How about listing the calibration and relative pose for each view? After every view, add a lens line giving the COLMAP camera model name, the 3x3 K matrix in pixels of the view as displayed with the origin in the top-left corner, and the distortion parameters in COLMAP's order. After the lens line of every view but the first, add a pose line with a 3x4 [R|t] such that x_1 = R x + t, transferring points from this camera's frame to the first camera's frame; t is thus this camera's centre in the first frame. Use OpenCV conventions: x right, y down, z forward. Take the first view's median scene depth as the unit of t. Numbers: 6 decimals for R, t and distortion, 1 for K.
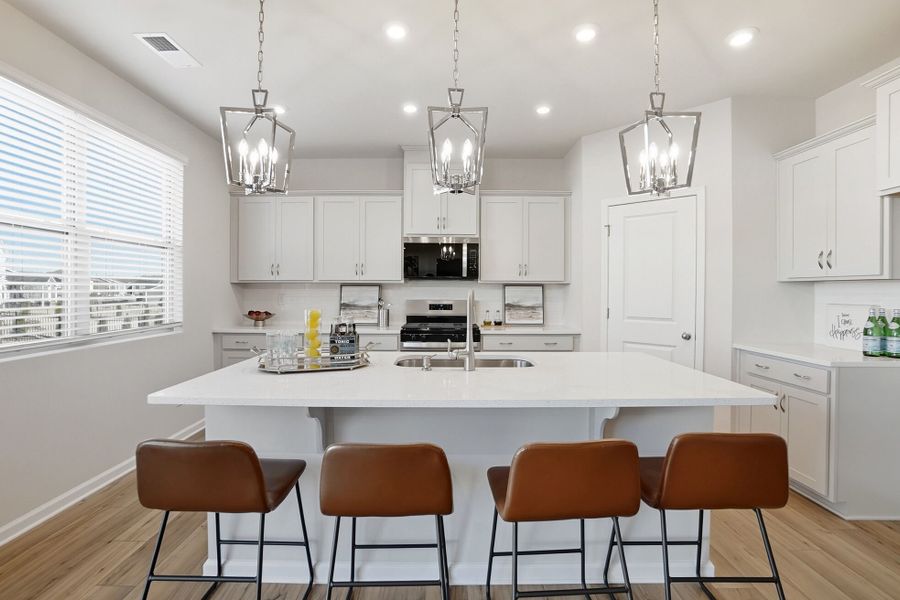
lens RADIAL K [[410.1, 0, 442.8], [0, 410.1, 290.1], [0, 0, 1]] dist [-0.034015, 0.000412]
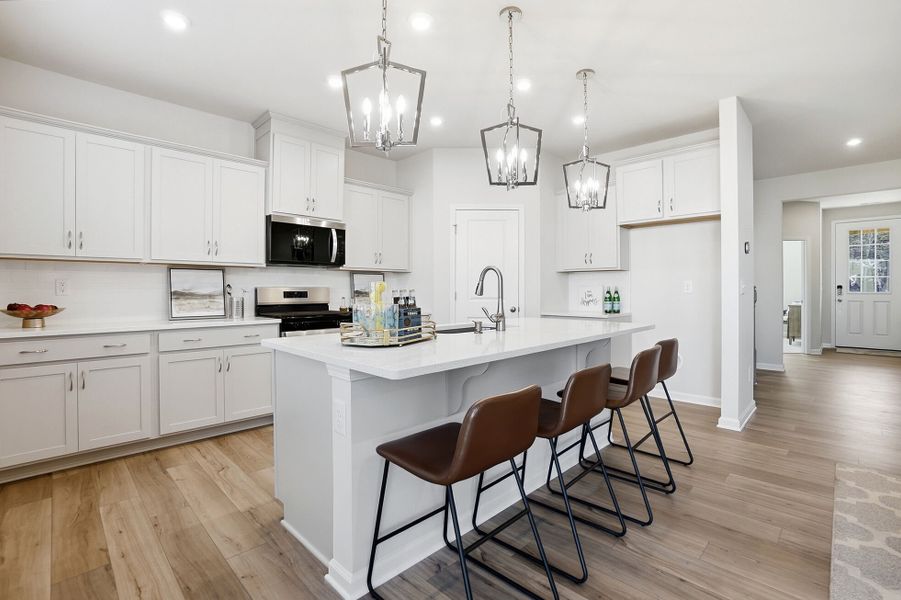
lens RADIAL K [[411.6, 0, 447.9], [0, 411.6, 290.5], [0, 0, 1]] dist [-0.048473, 0.000299]
pose [[0.710179, -0.005892, 0.703996, -0.434887], [0.004609, 0.999982, 0.003719, 0.032252], [-0.704006, 0.000603, 0.710194, 0.108768]]
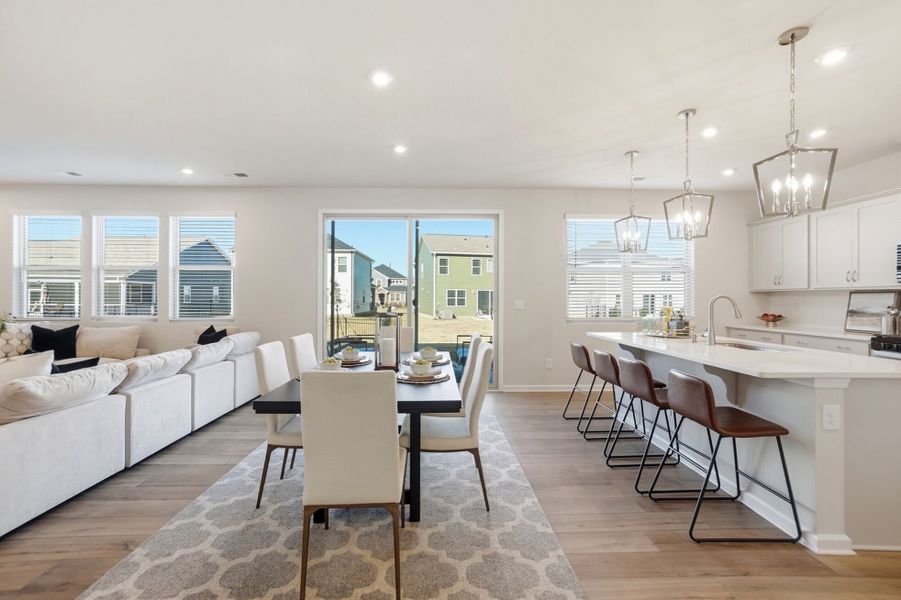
lens RADIAL K [[396.5, 0, 450.5], [0, 396.5, 300.0], [0, 0, 1]] dist [-0.026718, 0.023652]
pose [[0.038938, 0.000334, -0.999242, 0.744258], [-0.002890, 0.999996, 0.000222, 0.010629], [0.999237, 0.002879, 0.038938, -0.036129]]
